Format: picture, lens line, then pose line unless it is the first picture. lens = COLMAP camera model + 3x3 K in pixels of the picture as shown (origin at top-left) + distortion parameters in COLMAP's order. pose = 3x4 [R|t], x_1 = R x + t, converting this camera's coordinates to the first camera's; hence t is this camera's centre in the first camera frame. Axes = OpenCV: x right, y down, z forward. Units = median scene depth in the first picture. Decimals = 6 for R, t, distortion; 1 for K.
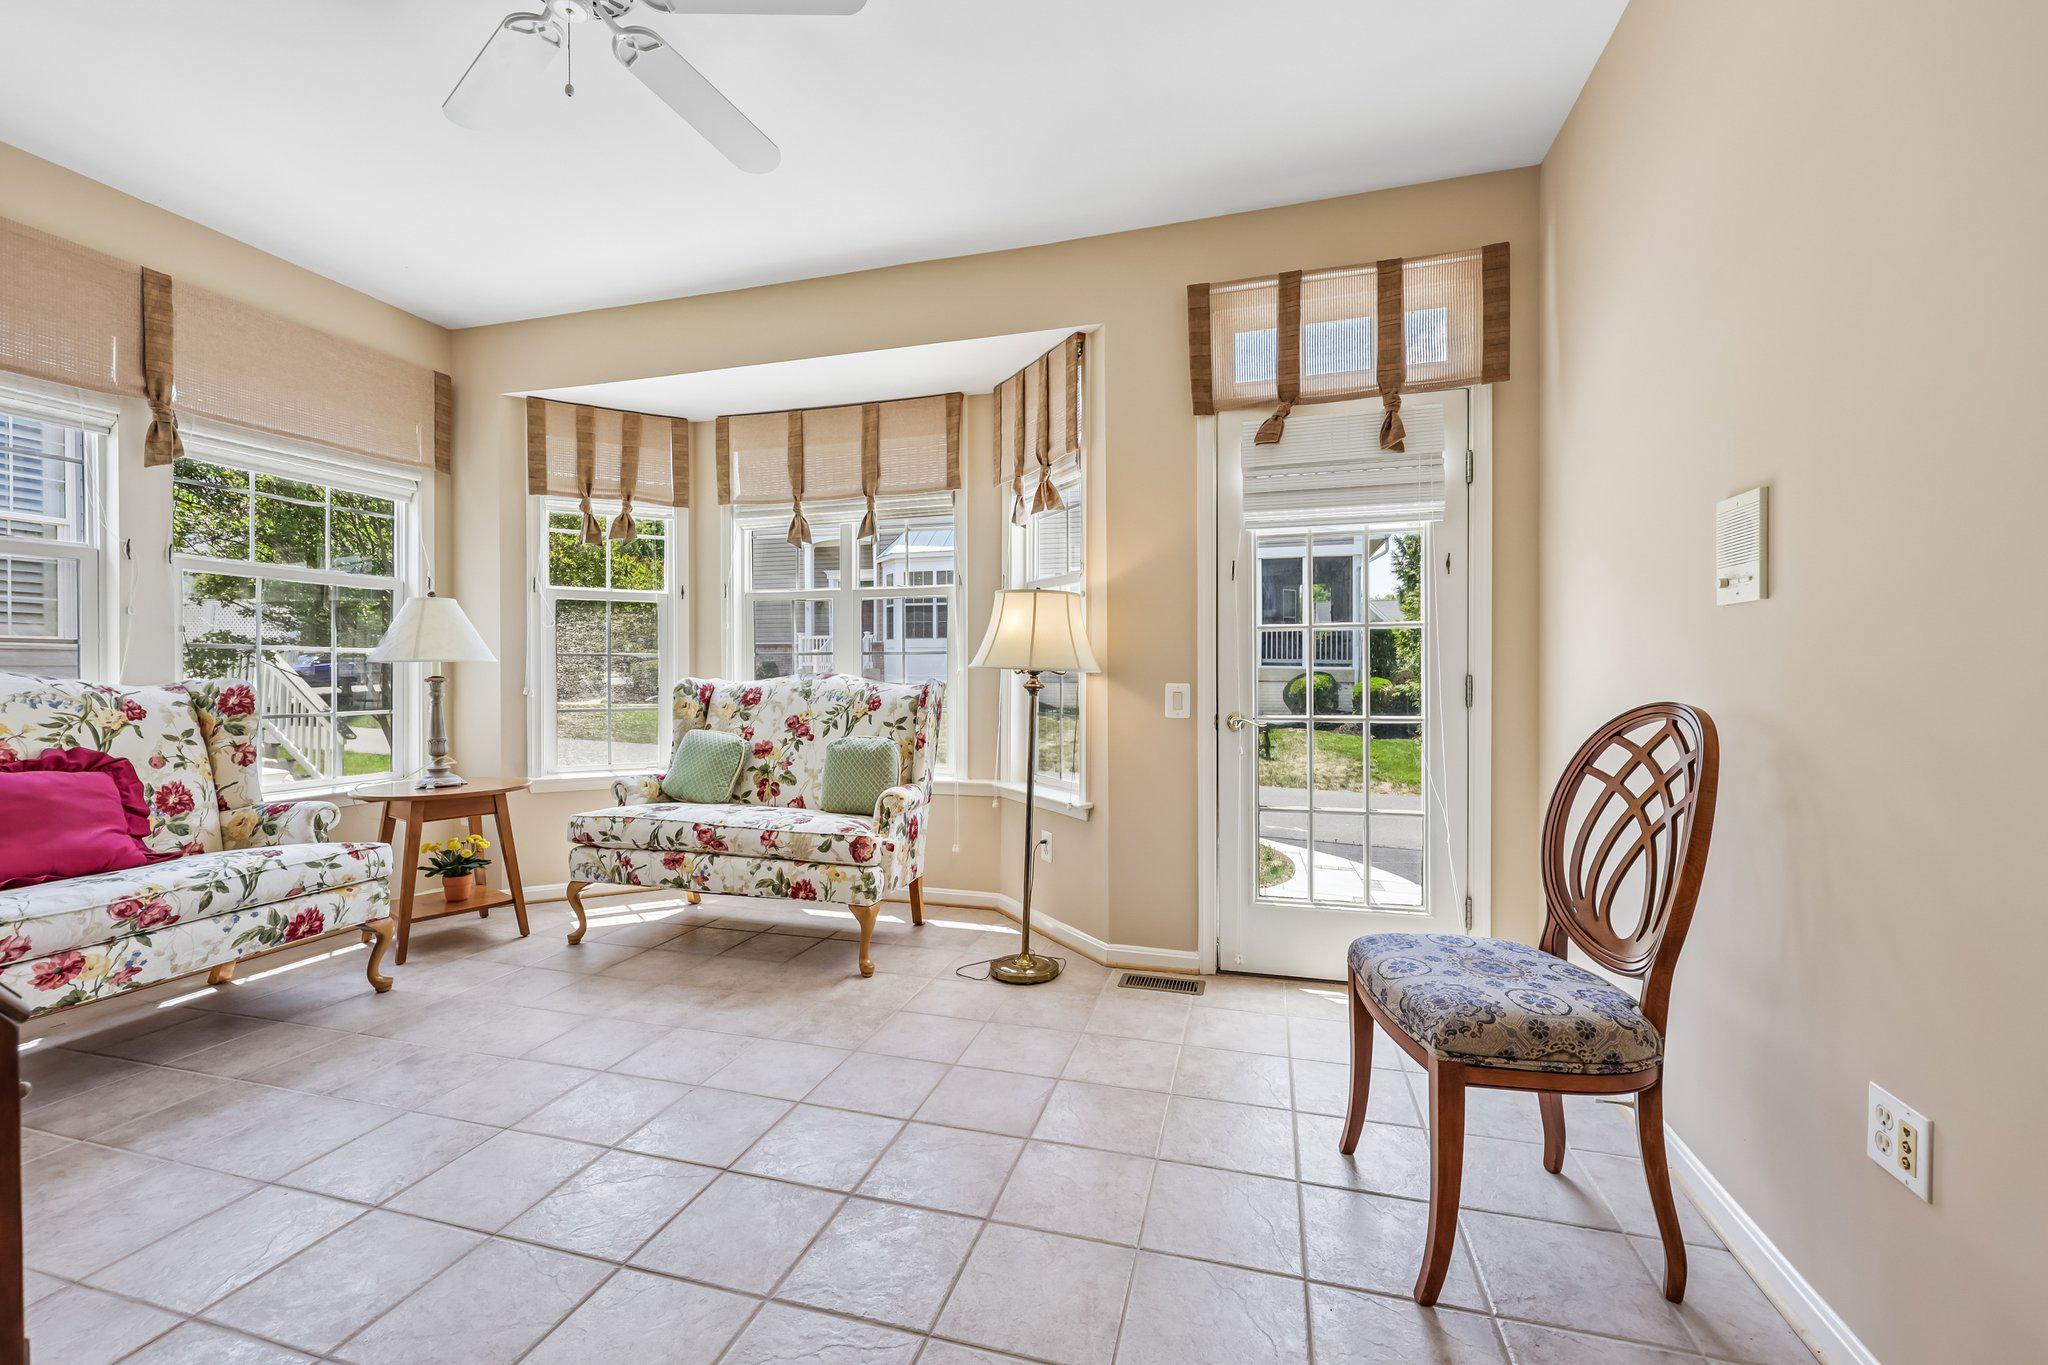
lens RADIAL K [[841.5, 0, 1037.7], [0, 841.5, 673.1], [0, 0, 1]] dist [0.001773, 0.000026]
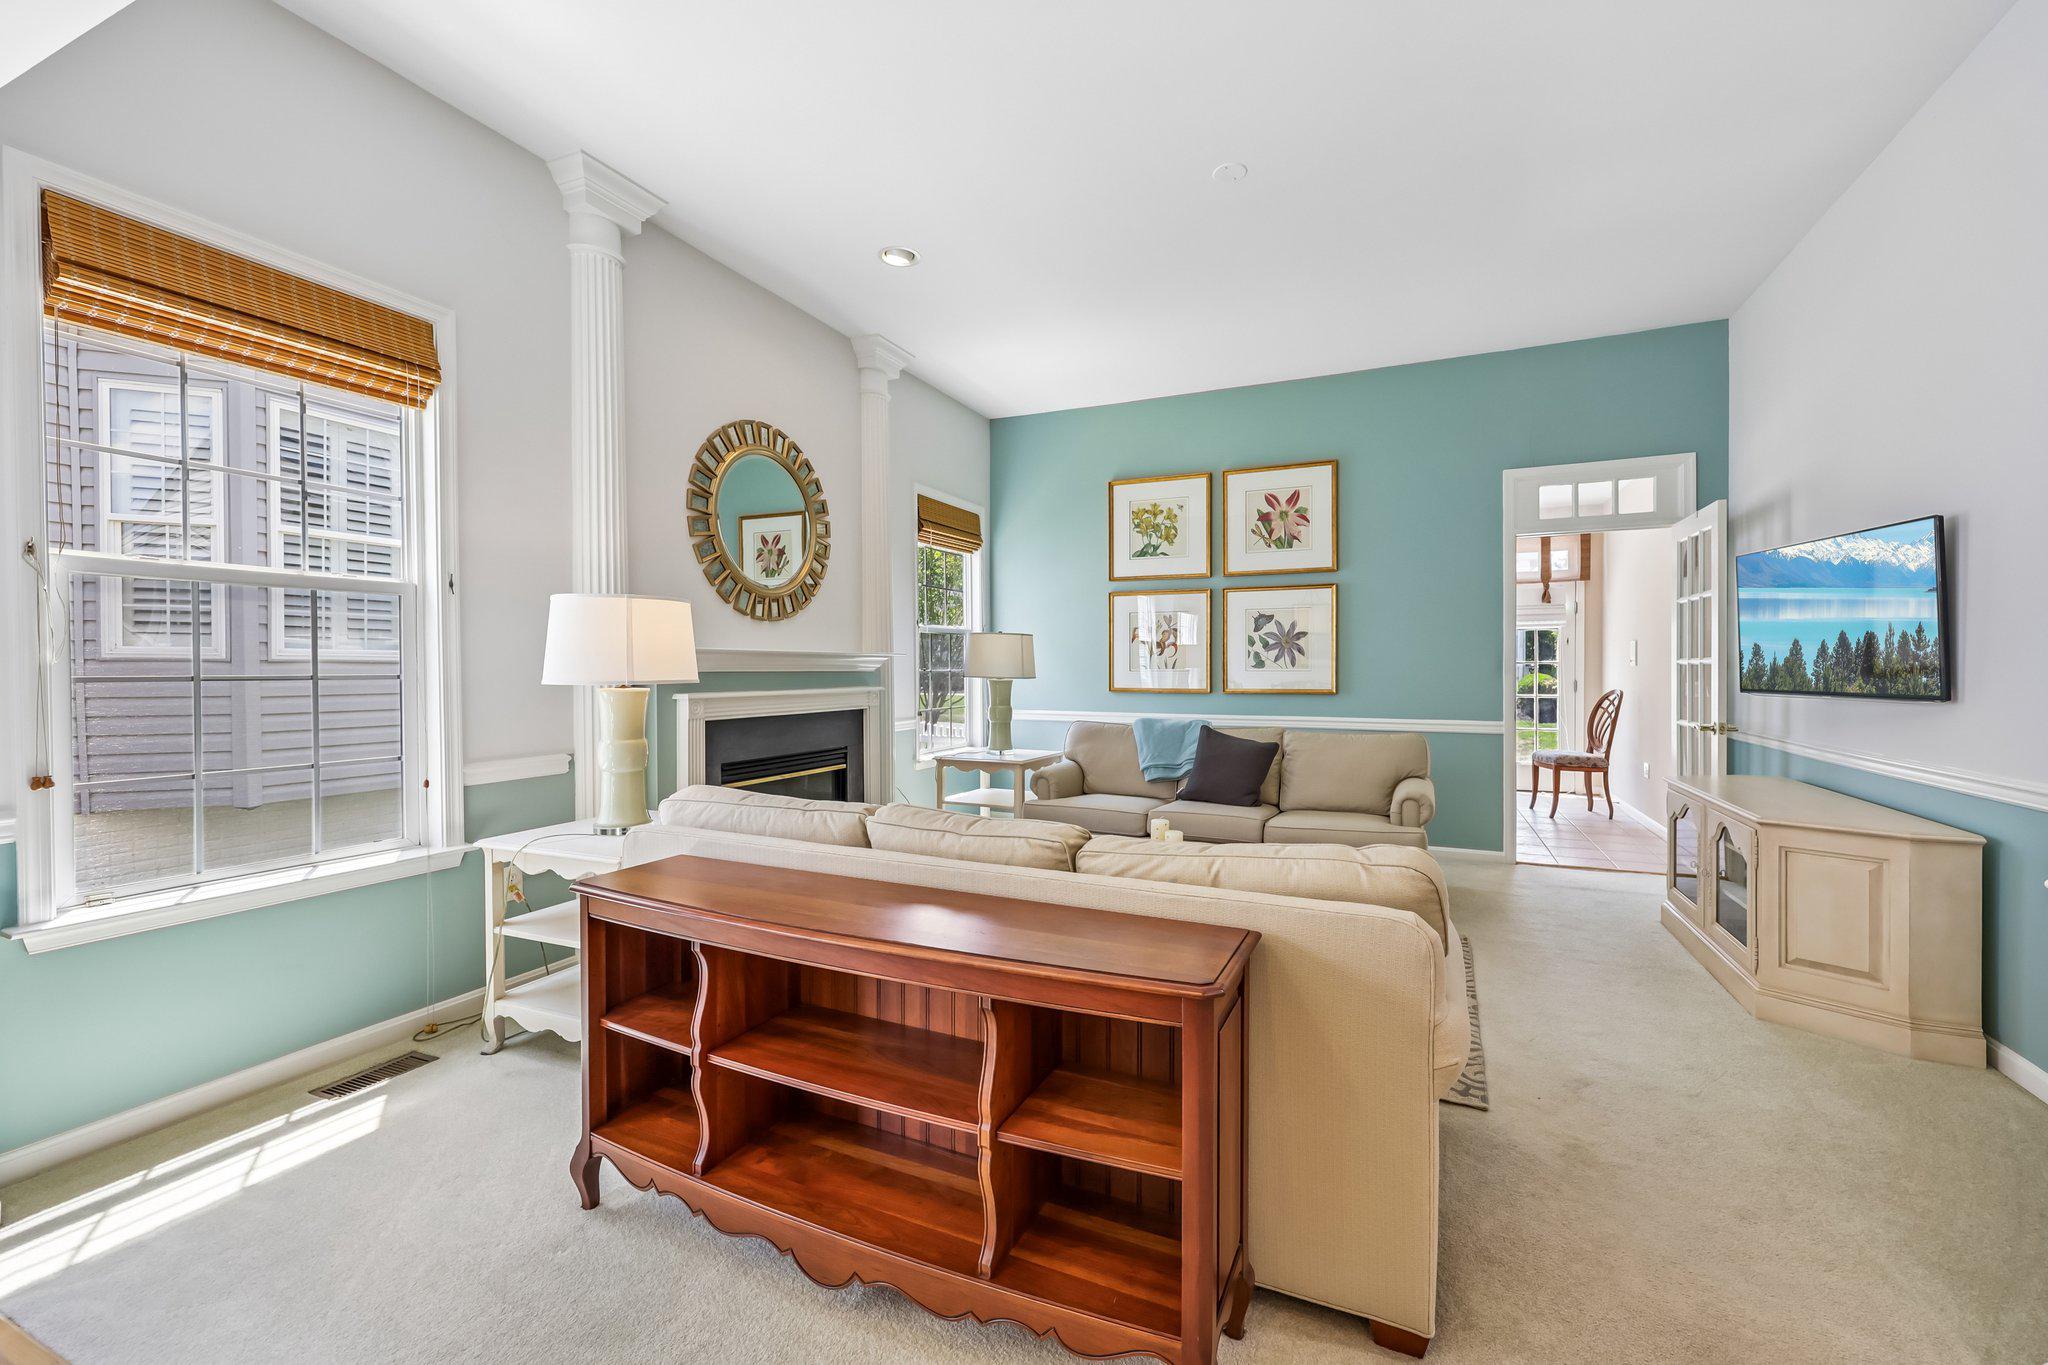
lens RADIAL K [[831.3, 0, 1015.4], [0, 831.3, 684.6], [0, 0, 1]] dist [0.000015, 0.000079]
pose [[0.984049, -0.004458, -0.177842, -0.903841], [0.007970, 0.999787, 0.019036, -0.056183], [0.177719, -0.020150, 0.983875, -2.231138]]
